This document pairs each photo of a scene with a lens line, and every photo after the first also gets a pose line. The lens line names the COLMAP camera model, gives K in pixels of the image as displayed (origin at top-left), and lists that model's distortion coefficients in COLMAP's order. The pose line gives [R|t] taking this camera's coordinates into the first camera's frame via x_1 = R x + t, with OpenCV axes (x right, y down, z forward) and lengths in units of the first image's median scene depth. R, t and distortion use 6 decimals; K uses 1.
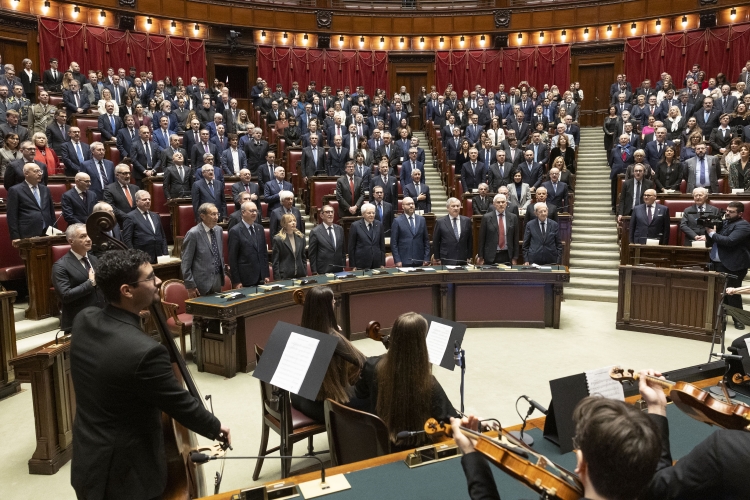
lens RADIAL K [[548.2, 0, 379.2], [0, 548.2, 228.1], [0, 0, 1]] dist [-0.006551, -0.001386]
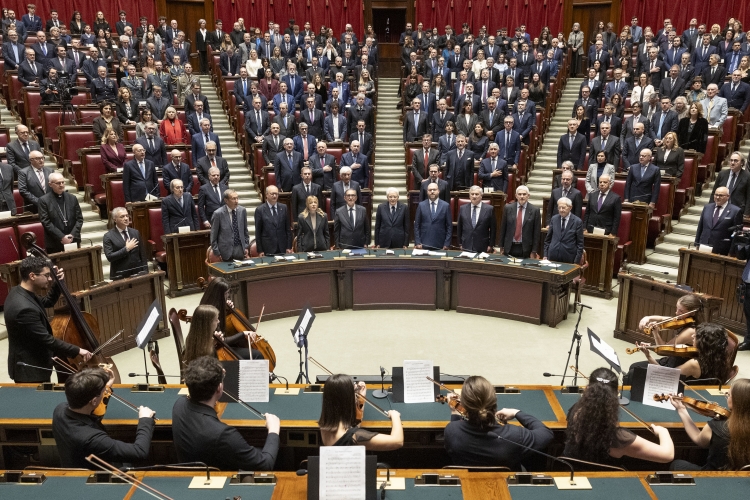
lens RADIAL K [[614.8, 0, 357.6], [0, 614.8, 248.7], [0, 0, 1]] dist [-0.008653, -0.001912]
pose [[0.913007, 0.102072, -0.394967, 0.302912], [-0.045939, 0.987758, 0.149076, -0.077291], [0.405348, -0.117963, 0.906520, -0.102464]]
